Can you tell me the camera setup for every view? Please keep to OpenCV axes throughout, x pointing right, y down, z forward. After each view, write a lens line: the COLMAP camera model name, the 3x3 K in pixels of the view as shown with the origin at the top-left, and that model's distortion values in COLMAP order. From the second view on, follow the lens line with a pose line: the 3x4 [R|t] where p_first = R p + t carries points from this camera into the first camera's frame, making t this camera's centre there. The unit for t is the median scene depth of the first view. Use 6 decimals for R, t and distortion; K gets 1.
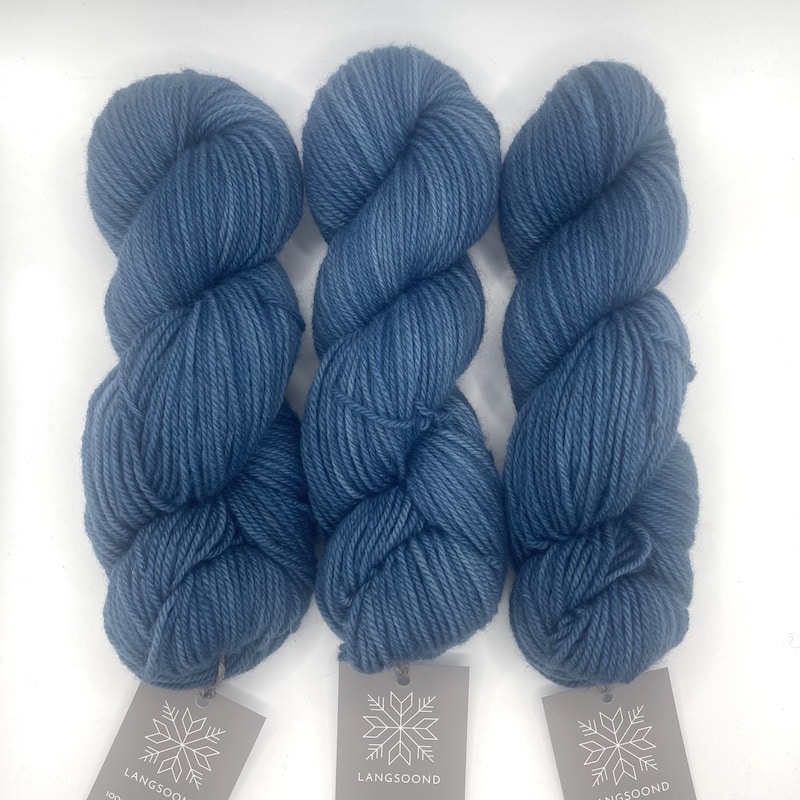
lens RADIAL K [[834.1, 0, 397.5], [0, 834.1, 410.7], [0, 0, 1]] dist [0.069607, -0.141118]
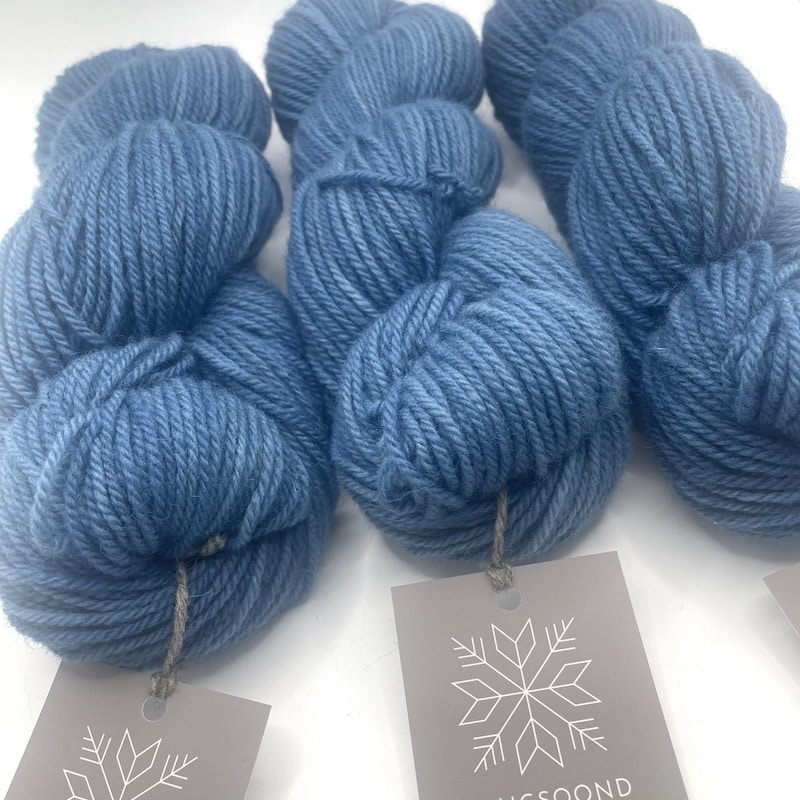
lens RADIAL K [[834.1, 0, 397.5], [0, 834.1, 410.7], [0, 0, 1]] dist [0.069607, -0.141118]
pose [[0.983009, -0.182567, 0.019058, -0.059666], [0.158098, 0.789325, -0.593272, 0.601579], [0.093269, 0.586204, 0.804777, 0.519961]]
